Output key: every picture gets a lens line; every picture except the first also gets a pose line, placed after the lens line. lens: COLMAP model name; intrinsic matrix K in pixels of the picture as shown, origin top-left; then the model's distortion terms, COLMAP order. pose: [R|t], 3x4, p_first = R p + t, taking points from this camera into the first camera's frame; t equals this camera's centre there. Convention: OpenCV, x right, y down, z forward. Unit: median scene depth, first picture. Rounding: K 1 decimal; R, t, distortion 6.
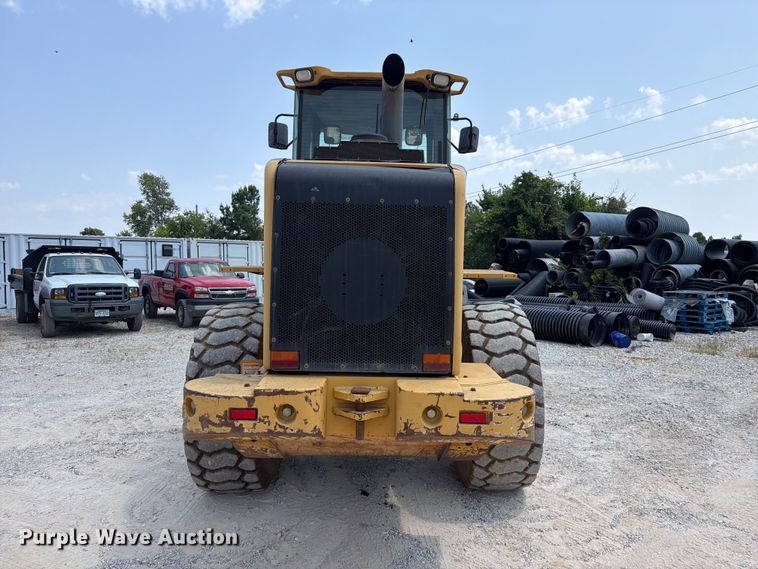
lens RADIAL K [[532.1, 0, 380.0], [0, 532.1, 290.4], [0, 0, 1]] dist [0.048283, -0.067012]
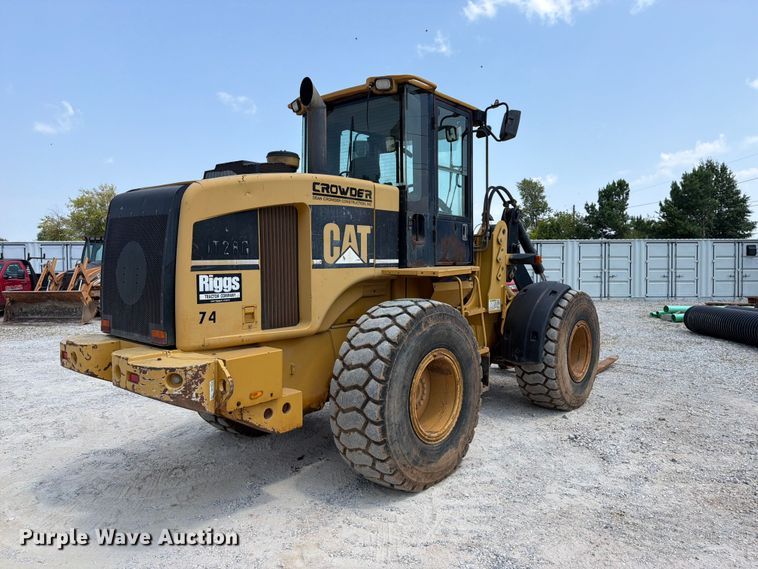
lens RADIAL K [[532.1, 0, 381.0], [0, 532.1, 288.4], [0, 0, 1]] dist [0.048283, -0.067012]
pose [[0.751830, 0.024406, -0.658905, 0.605340], [-0.027246, 0.999611, 0.005938, -0.001345], [0.658794, 0.013488, 0.752202, 0.166964]]
